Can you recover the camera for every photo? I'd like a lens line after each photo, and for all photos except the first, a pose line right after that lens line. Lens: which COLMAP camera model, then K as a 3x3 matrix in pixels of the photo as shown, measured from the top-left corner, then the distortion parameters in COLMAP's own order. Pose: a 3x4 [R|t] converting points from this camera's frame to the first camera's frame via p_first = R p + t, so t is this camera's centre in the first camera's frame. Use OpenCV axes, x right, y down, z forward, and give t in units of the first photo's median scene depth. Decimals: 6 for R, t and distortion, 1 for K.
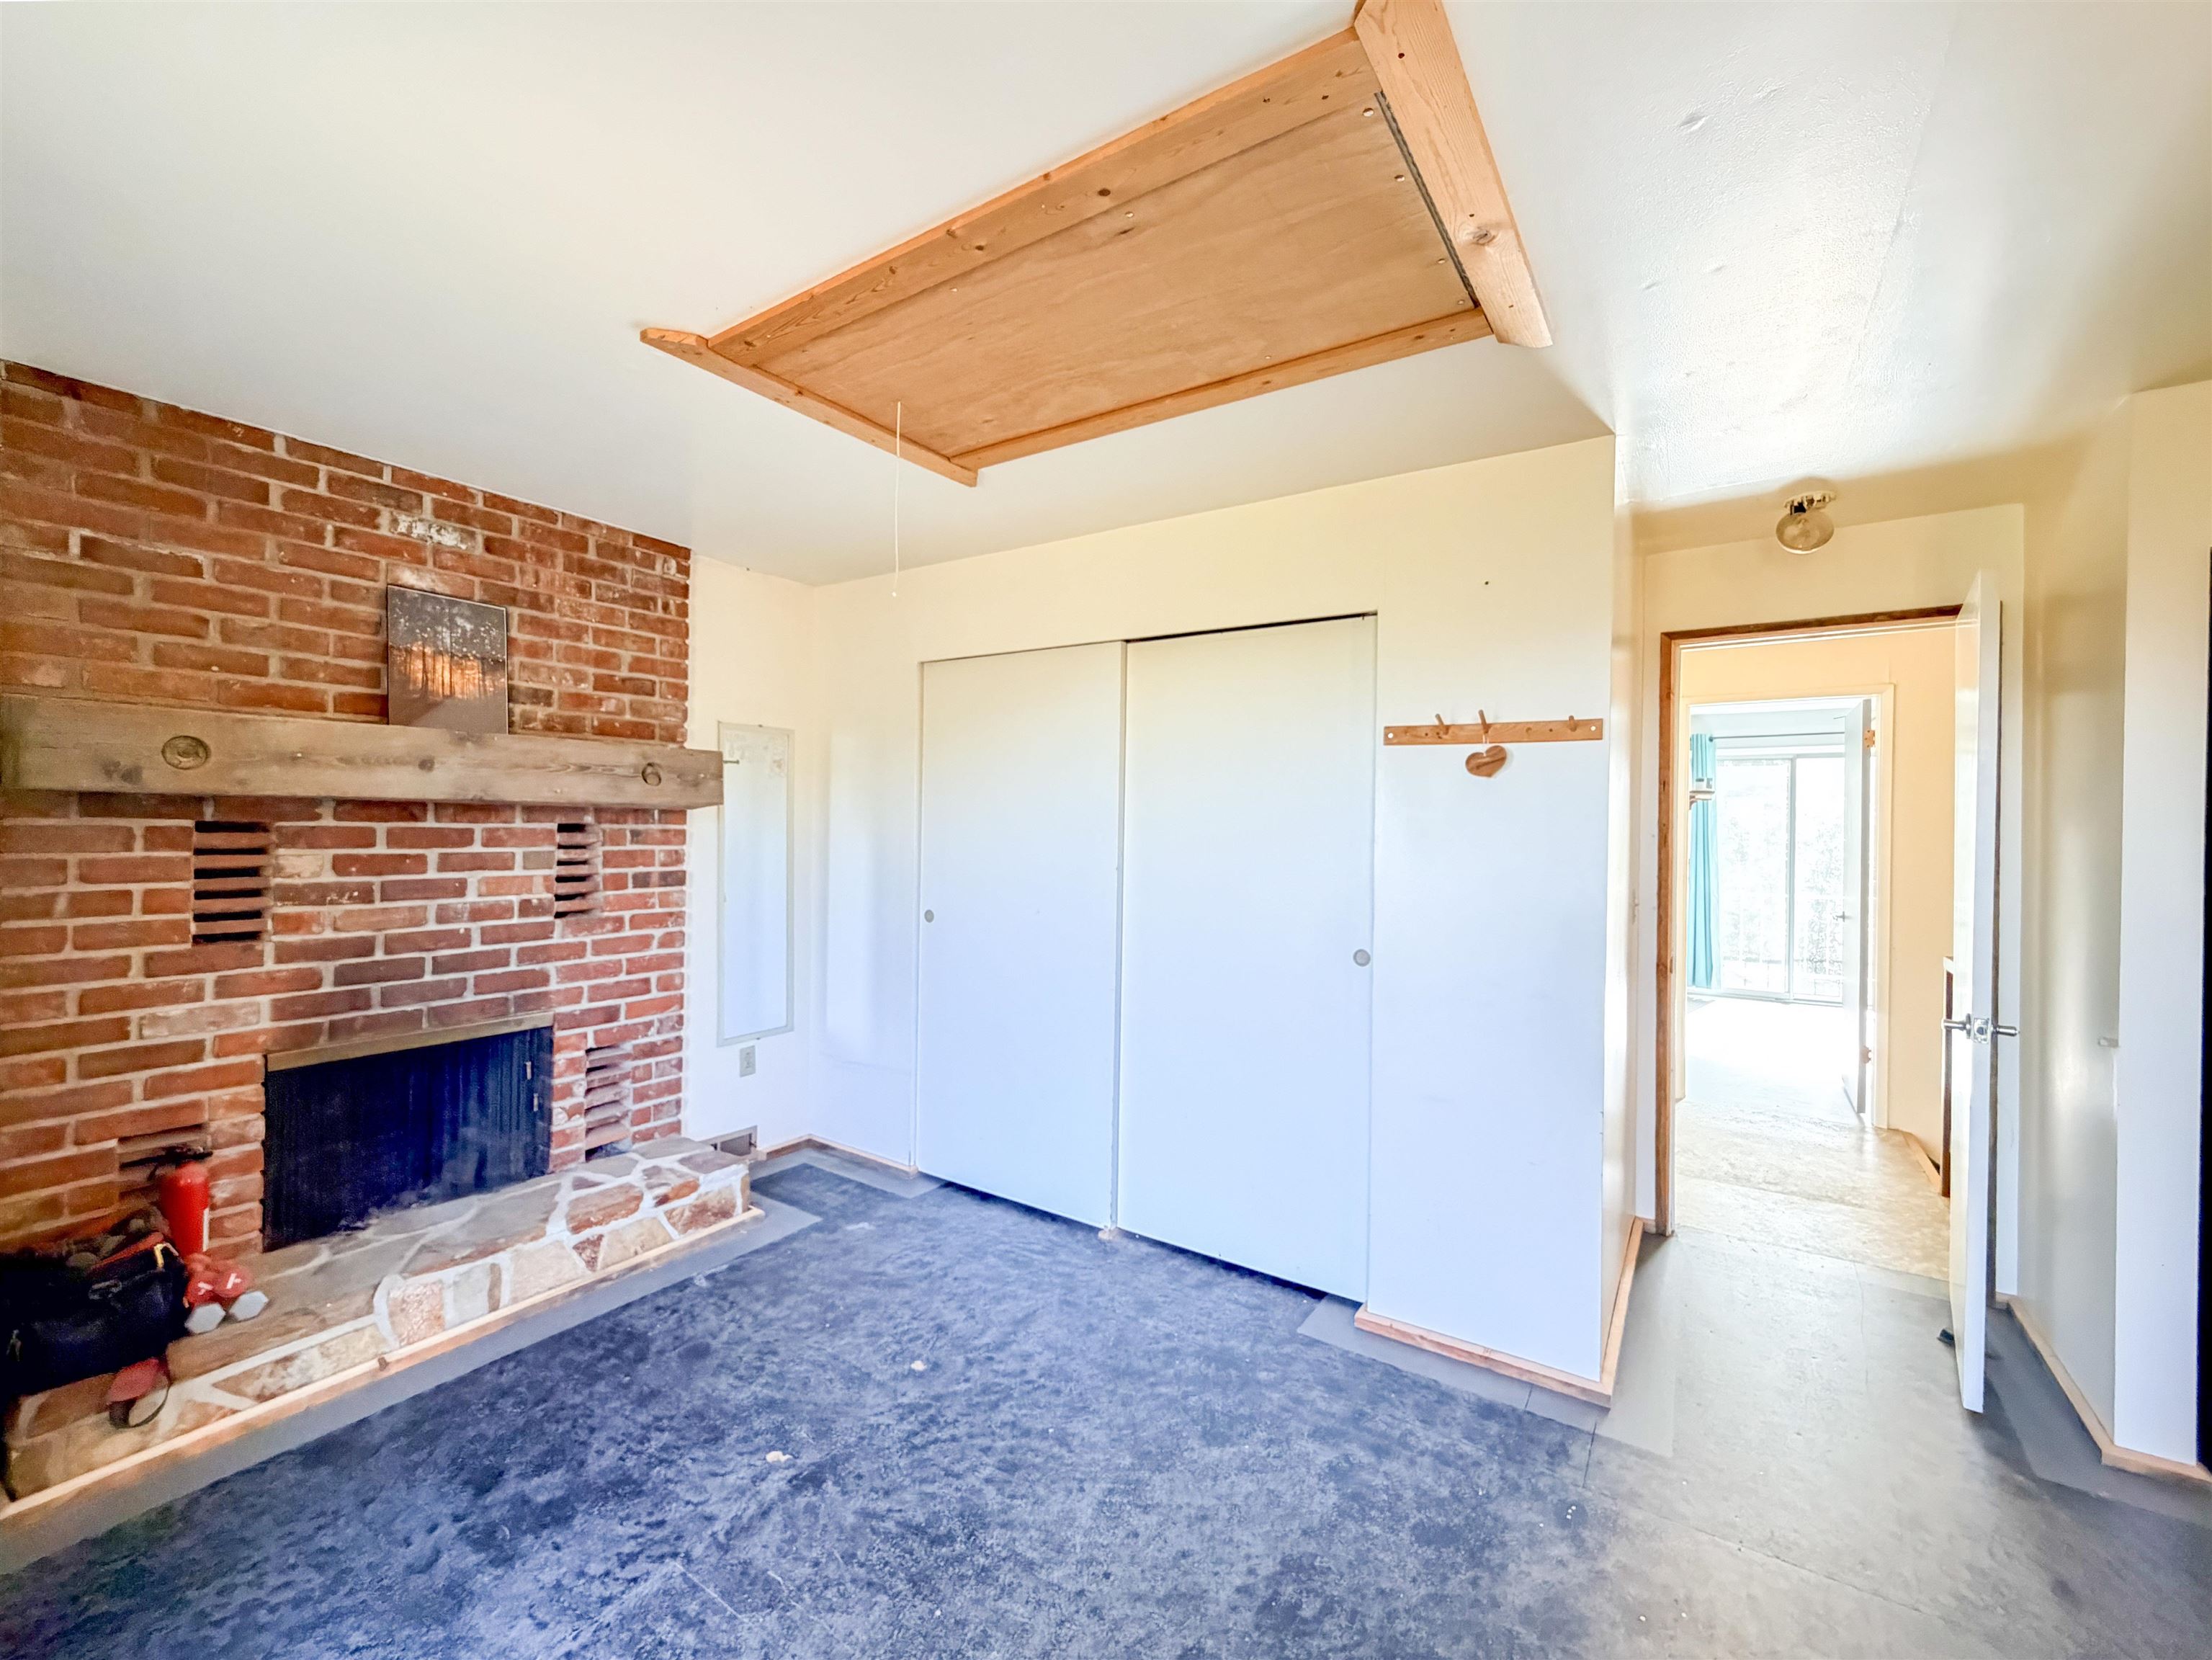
lens RADIAL K [[890.9, 0, 1091.4], [0, 890.9, 827.8], [0, 0, 1]] dist [0.001484, -0.000812]
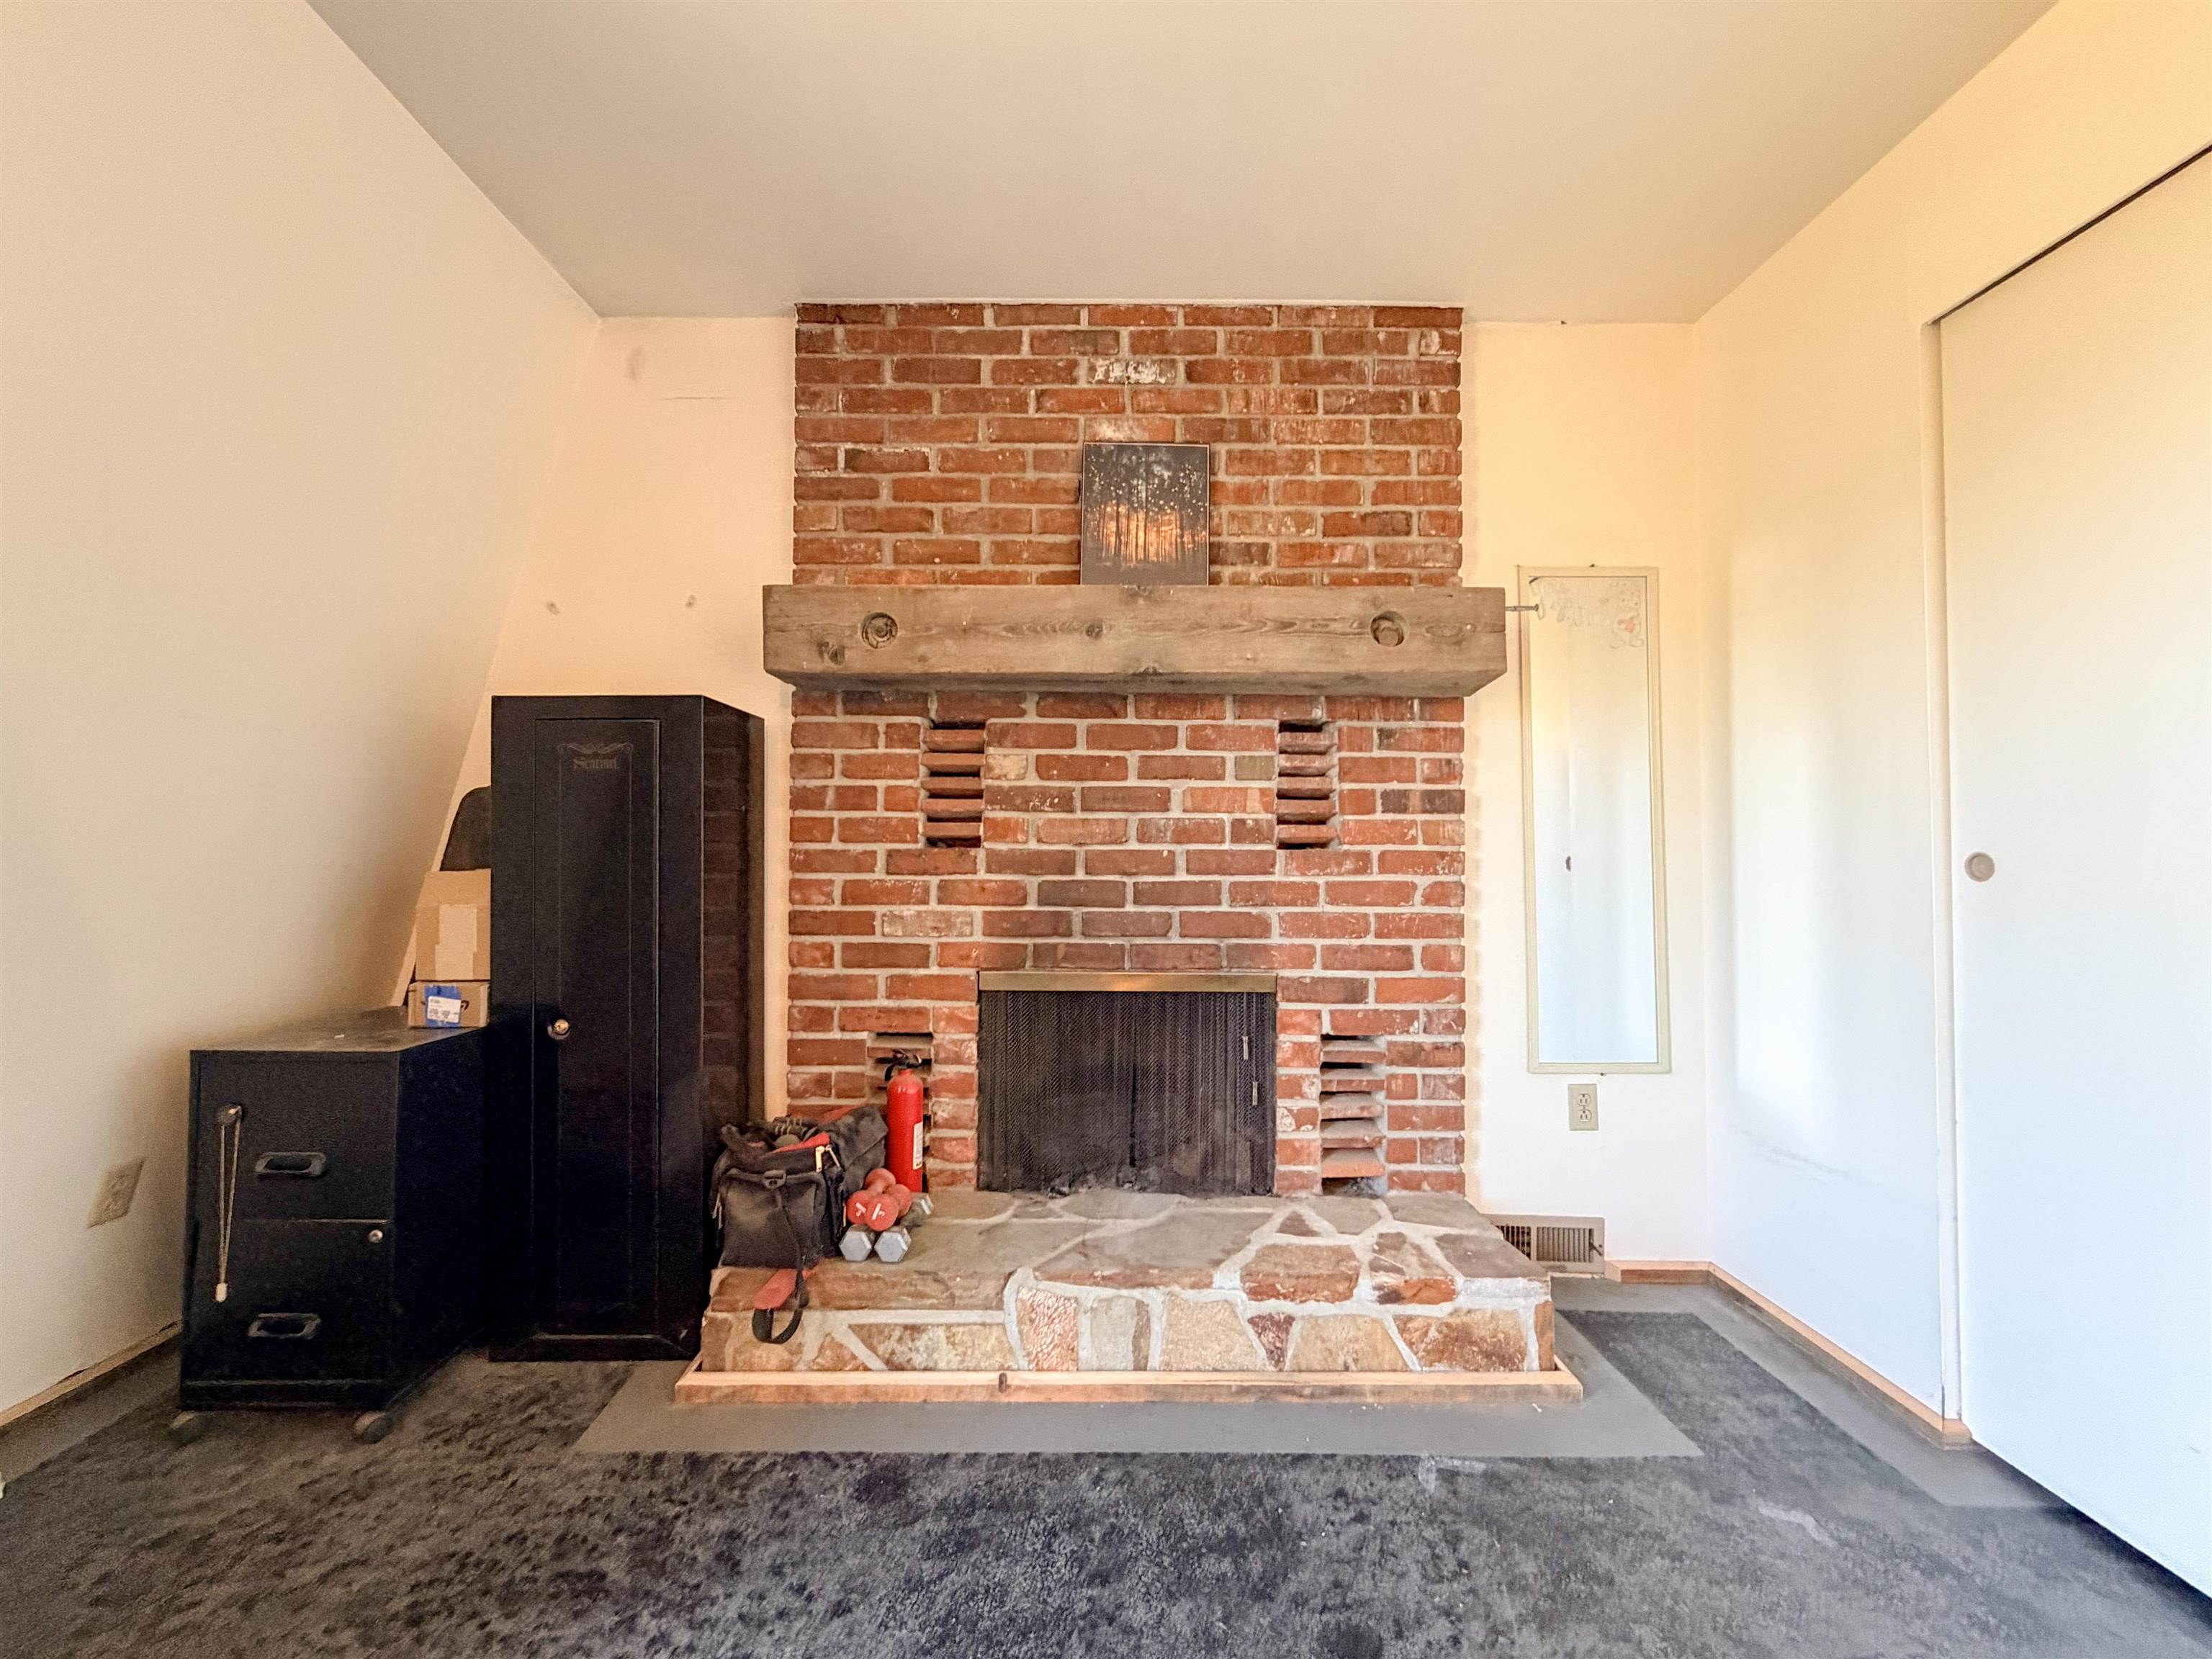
lens RADIAL K [[890.7, 0, 1099.4], [0, 890.7, 832.7], [0, 0, 1]] dist [0.001484, -0.000812]
pose [[0.565360, -0.034759, -0.824111, -0.086095], [0.003582, 0.999206, -0.039686, 0.134188], [0.824836, 0.019485, 0.565036, 0.524173]]
